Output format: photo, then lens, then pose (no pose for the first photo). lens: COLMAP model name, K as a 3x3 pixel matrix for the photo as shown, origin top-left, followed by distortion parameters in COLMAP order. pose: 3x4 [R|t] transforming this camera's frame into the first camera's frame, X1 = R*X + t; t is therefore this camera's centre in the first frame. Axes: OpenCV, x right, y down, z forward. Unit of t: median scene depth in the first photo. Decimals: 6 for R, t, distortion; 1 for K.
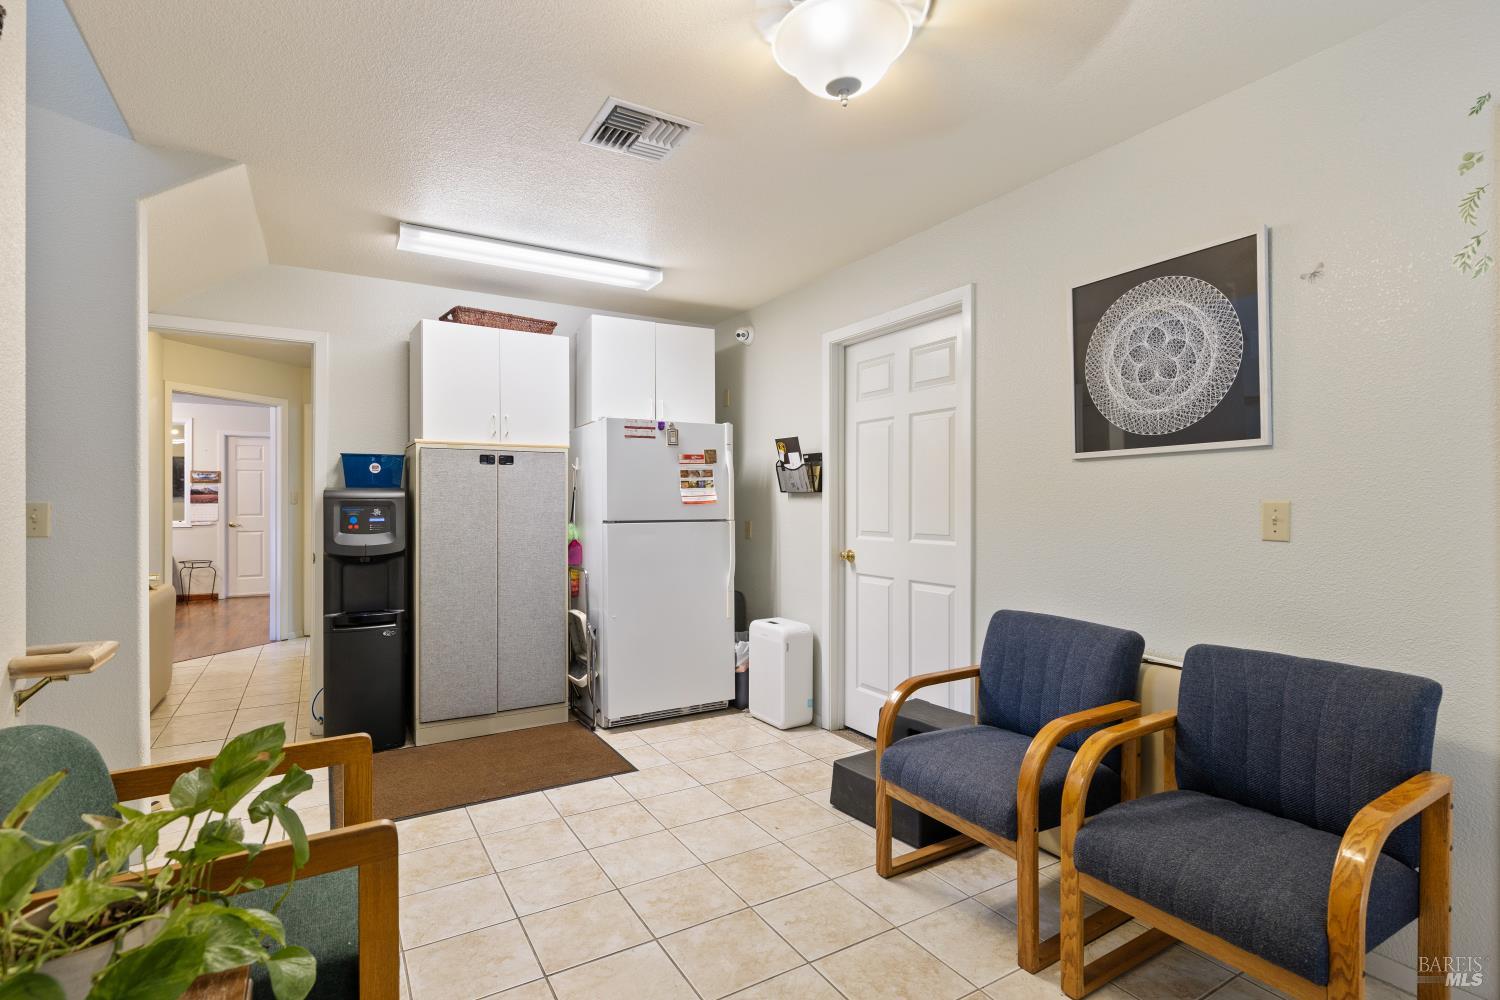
lens RADIAL K [[709.9, 0, 753.6], [0, 709.9, 500.8], [0, 0, 1]] dist [-0.014662, -0.000779]
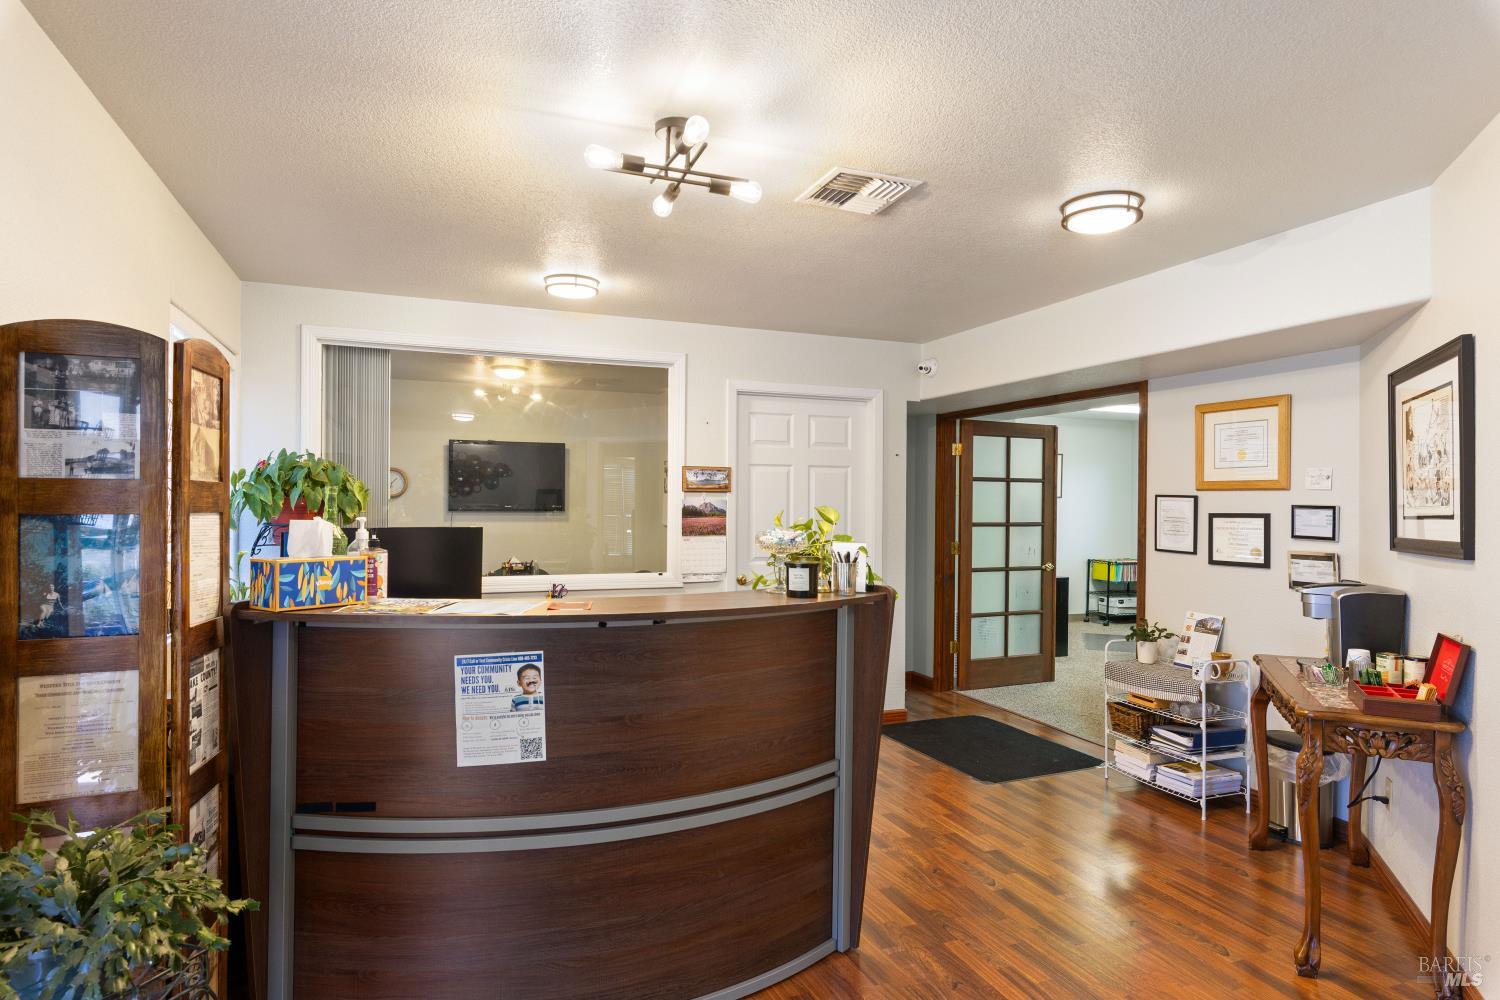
lens RADIAL K [[847.9, 0, 749.7], [0, 847.9, 502.7], [0, 0, 1]] dist [-0.003620, 0.000132]
pose [[0.985560, 0.001600, -0.169318, -1.816742], [-0.001819, 0.999998, -0.001136, -0.049669], [0.169315, 0.001428, 0.985561, 1.245974]]
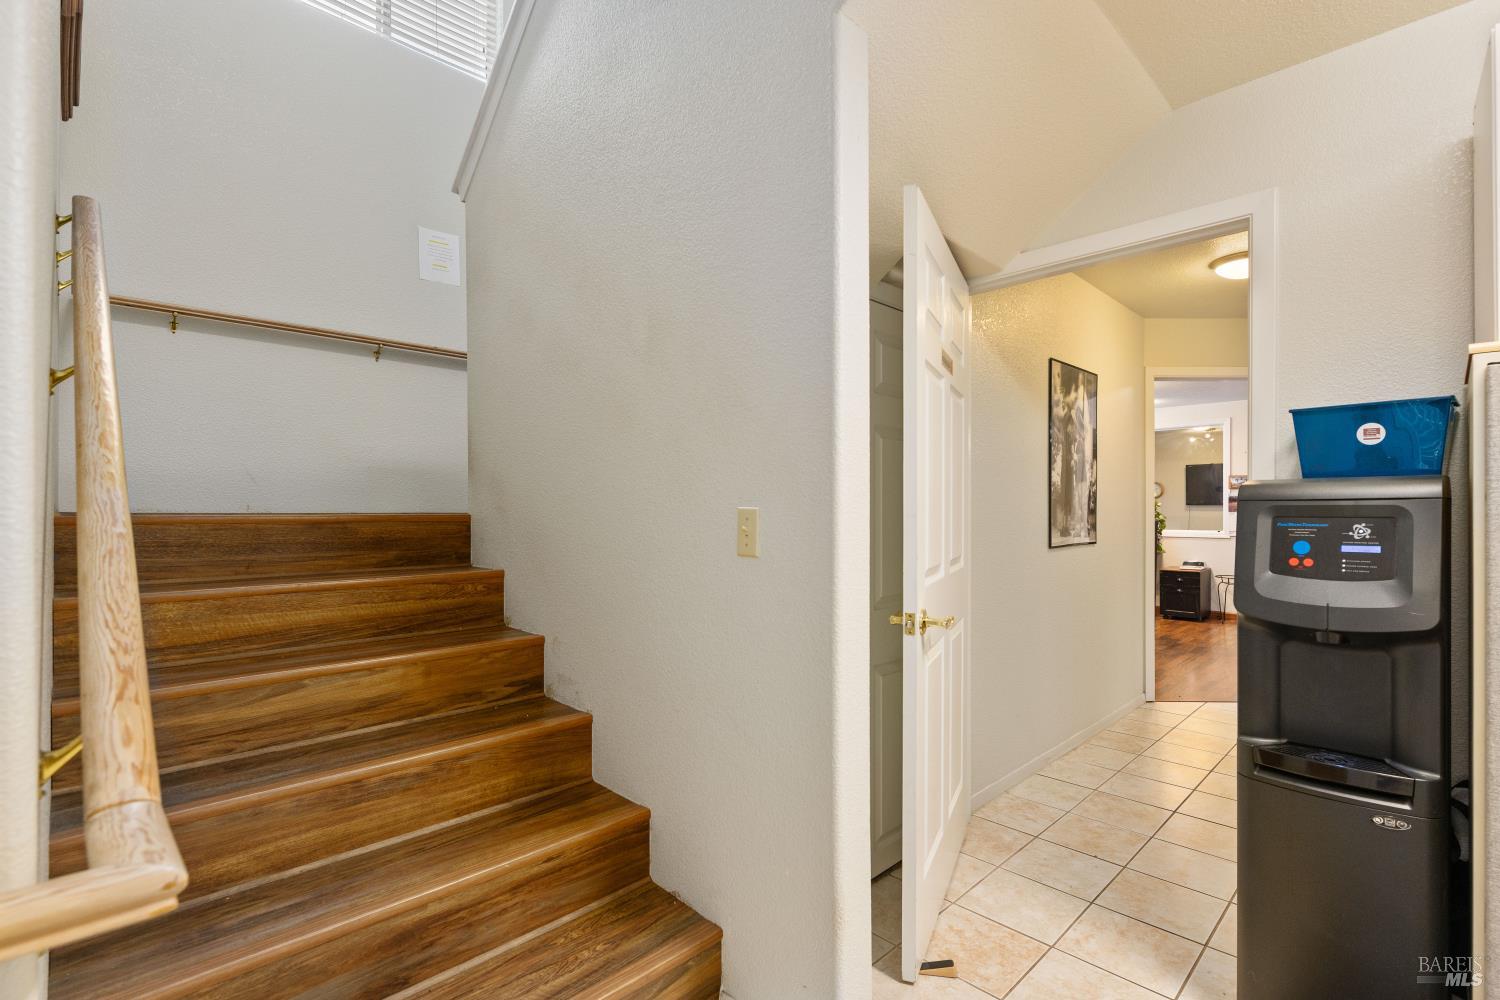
lens RADIAL K [[709.9, 0, 755.0], [0, 709.9, 502.5], [0, 0, 1]] dist [-0.014662, -0.000779]
pose [[0.244308, -0.011763, -0.969626, -0.202374], [0.001713, 0.999930, -0.011699, 0.002795], [0.969696, 0.001198, 0.244311, 0.524102]]
